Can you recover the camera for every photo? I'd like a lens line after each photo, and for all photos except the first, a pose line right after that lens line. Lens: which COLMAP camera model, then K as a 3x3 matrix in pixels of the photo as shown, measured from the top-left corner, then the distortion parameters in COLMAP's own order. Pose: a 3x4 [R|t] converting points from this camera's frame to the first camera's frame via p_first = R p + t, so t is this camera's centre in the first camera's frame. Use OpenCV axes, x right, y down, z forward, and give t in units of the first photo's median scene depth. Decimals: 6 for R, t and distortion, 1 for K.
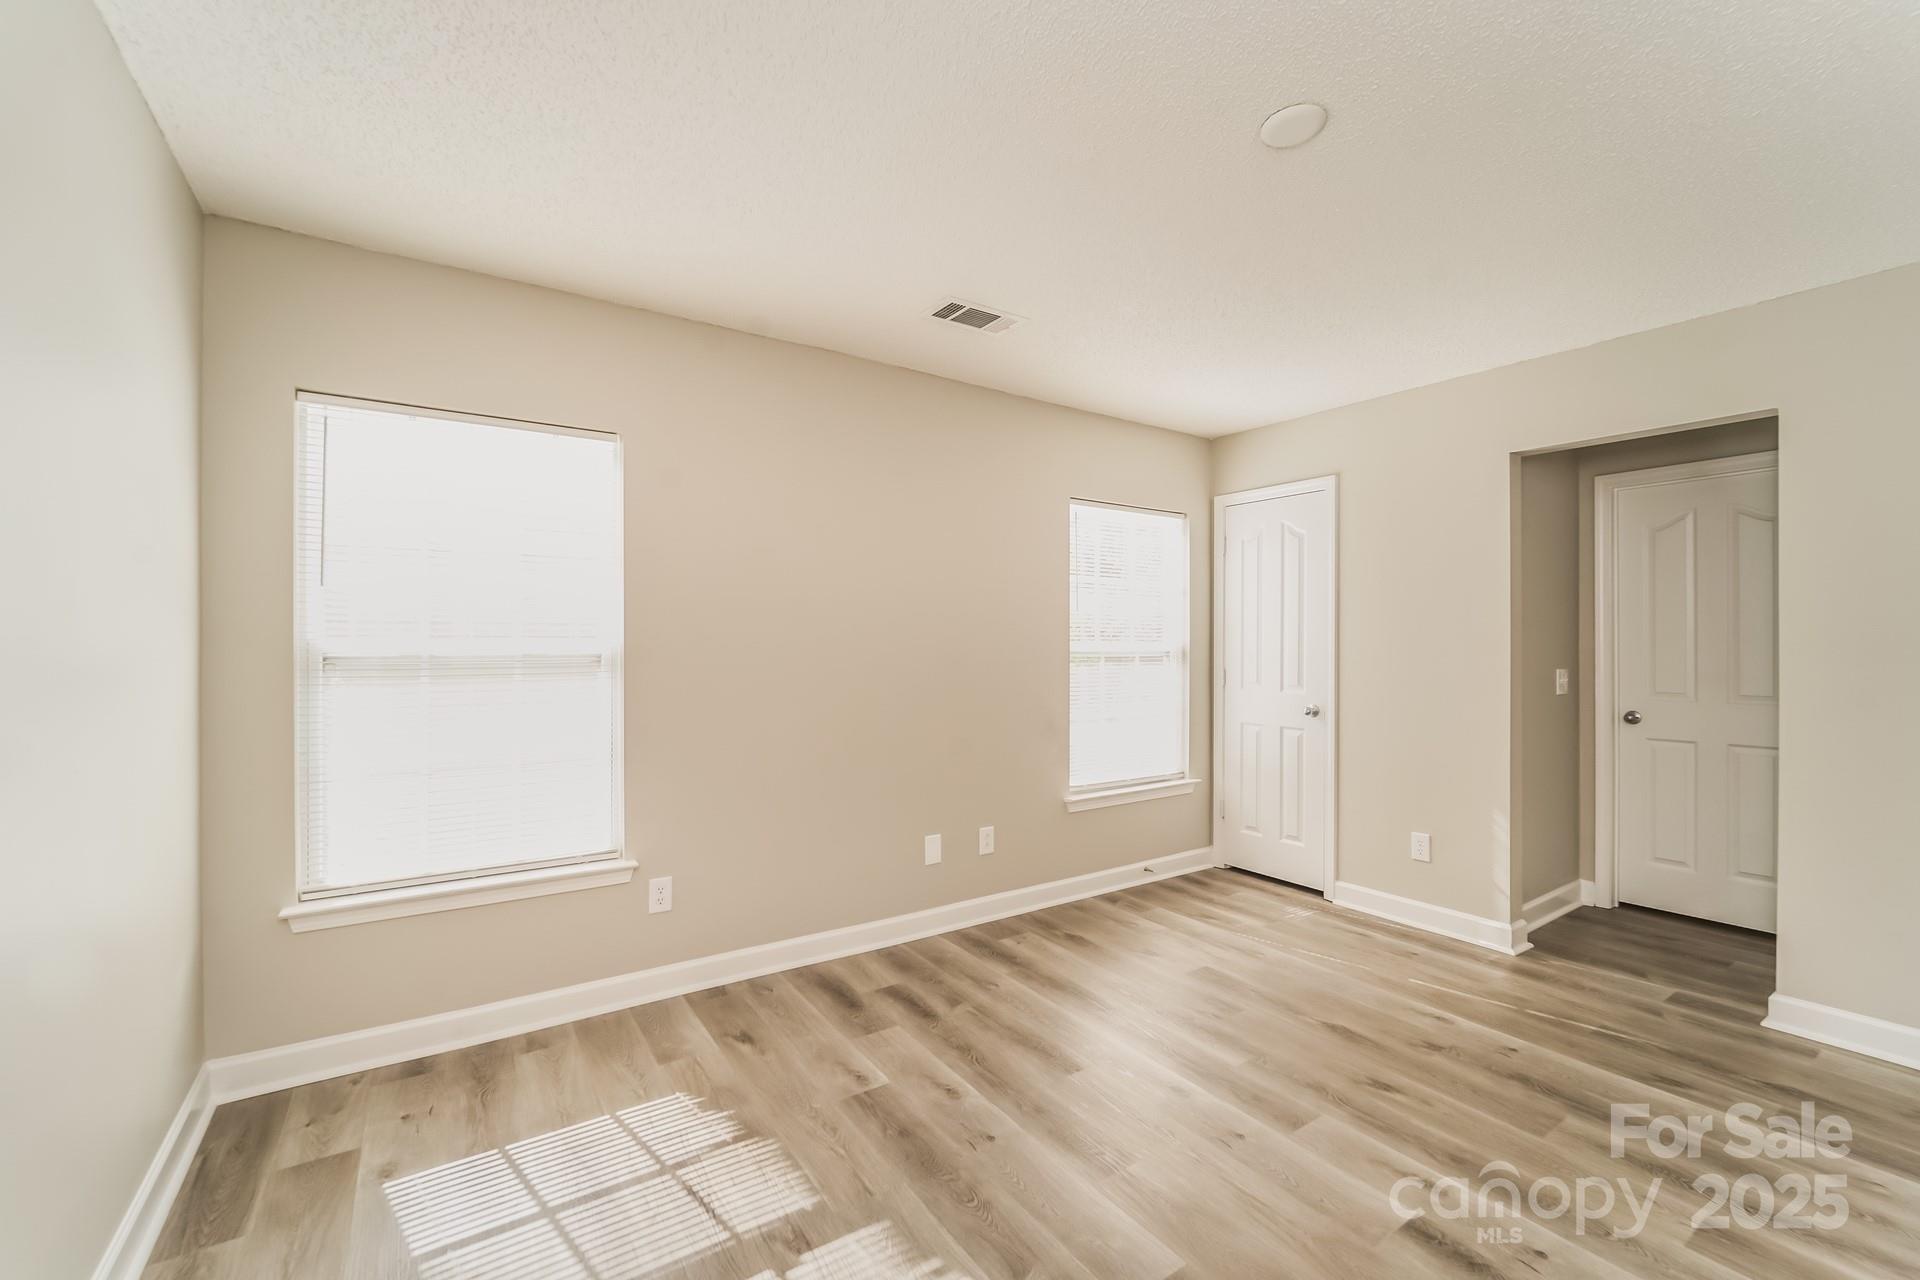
lens RADIAL K [[796.0, 0, 968.4], [0, 796.0, 636.4], [0, 0, 1]] dist [-0.001586, -0.001045]
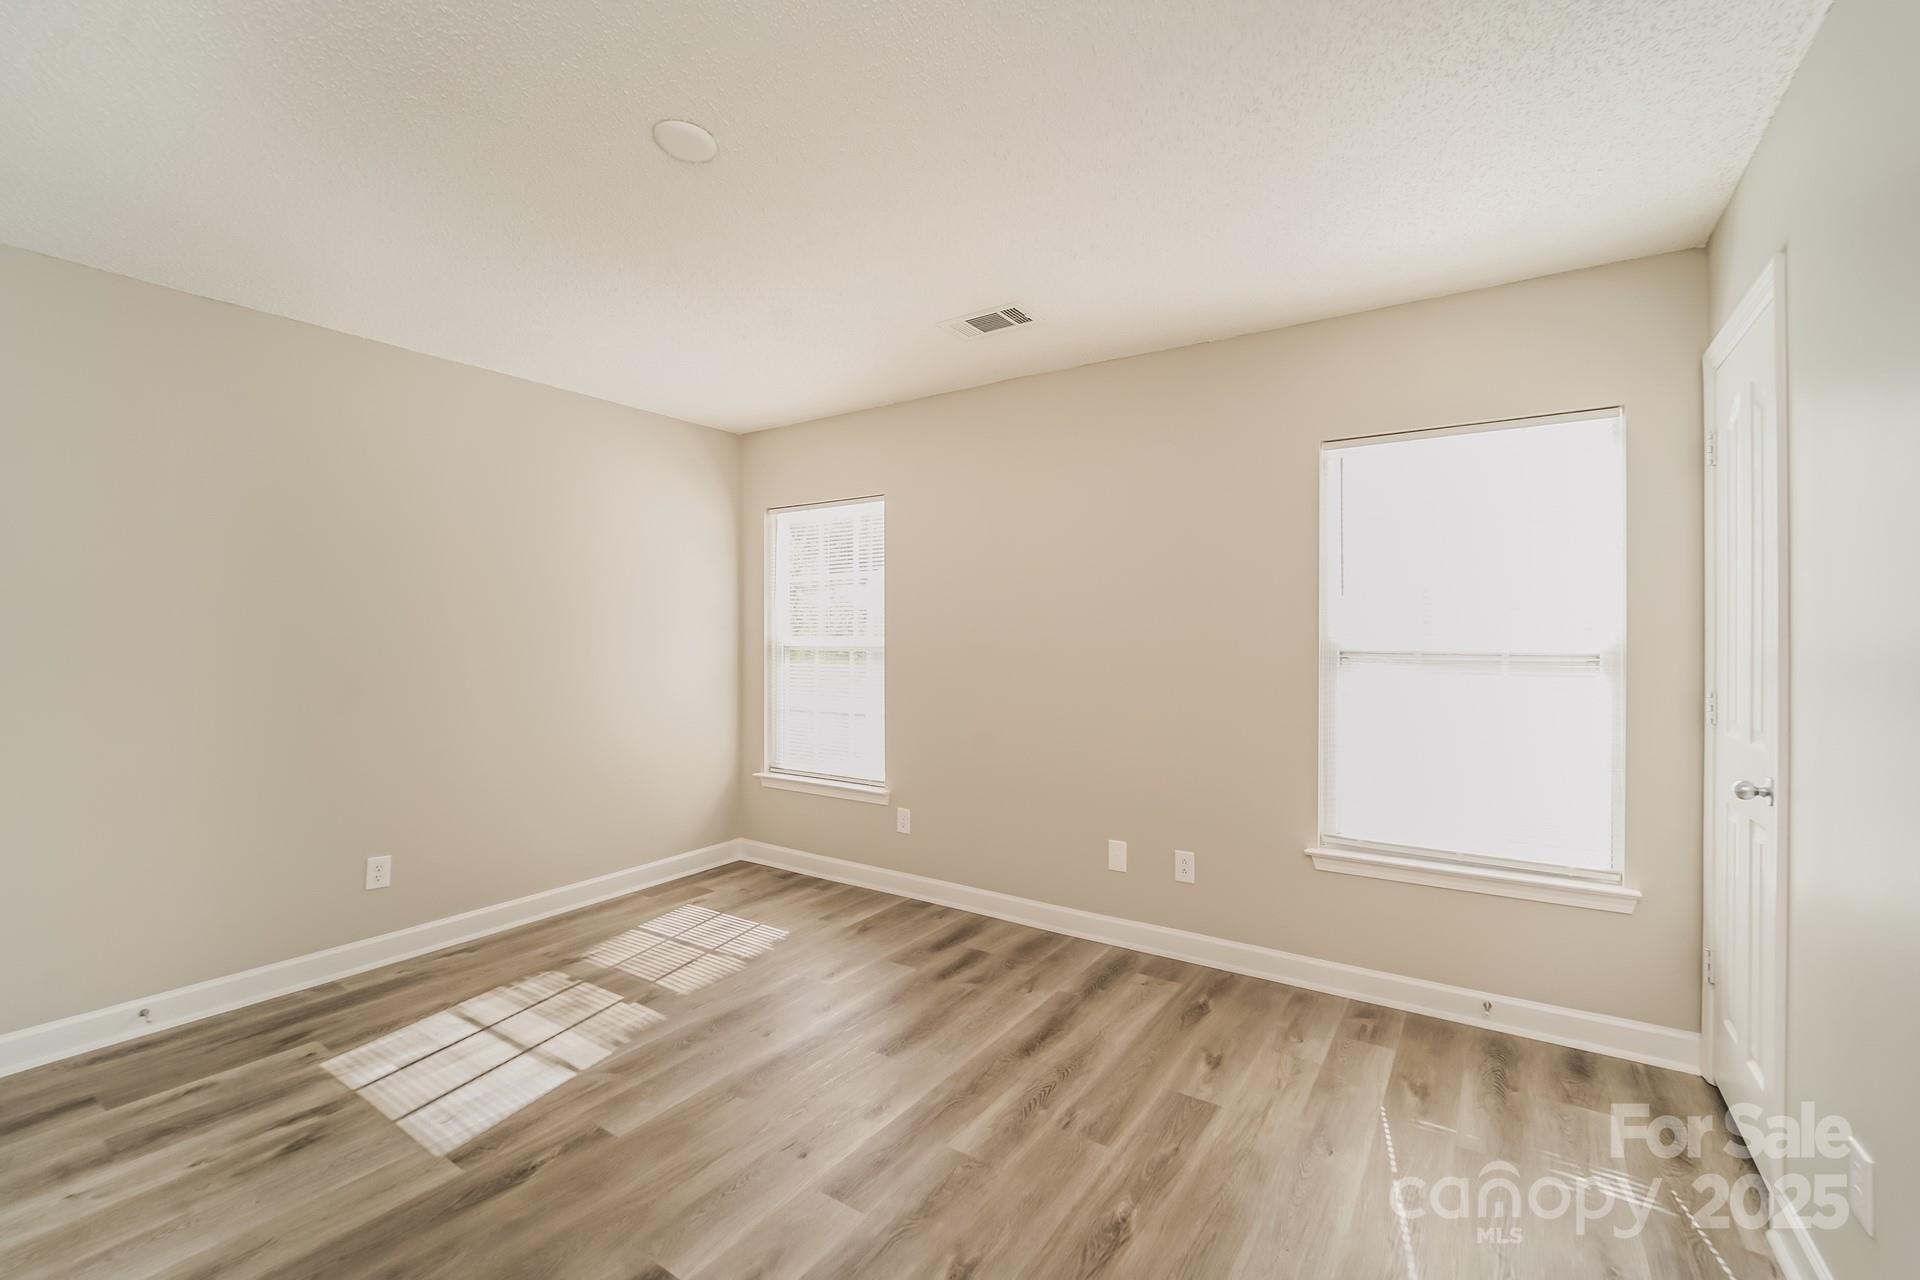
lens RADIAL K [[796.0, 0, 973.1], [0, 796.0, 640.5], [0, 0, 1]] dist [-0.001586, -0.001045]
pose [[0.372158, 0.004329, -0.928159, 0.897460], [0.017213, 0.999785, 0.011564, -0.001848], [0.928010, -0.020280, 0.372003, 0.577785]]
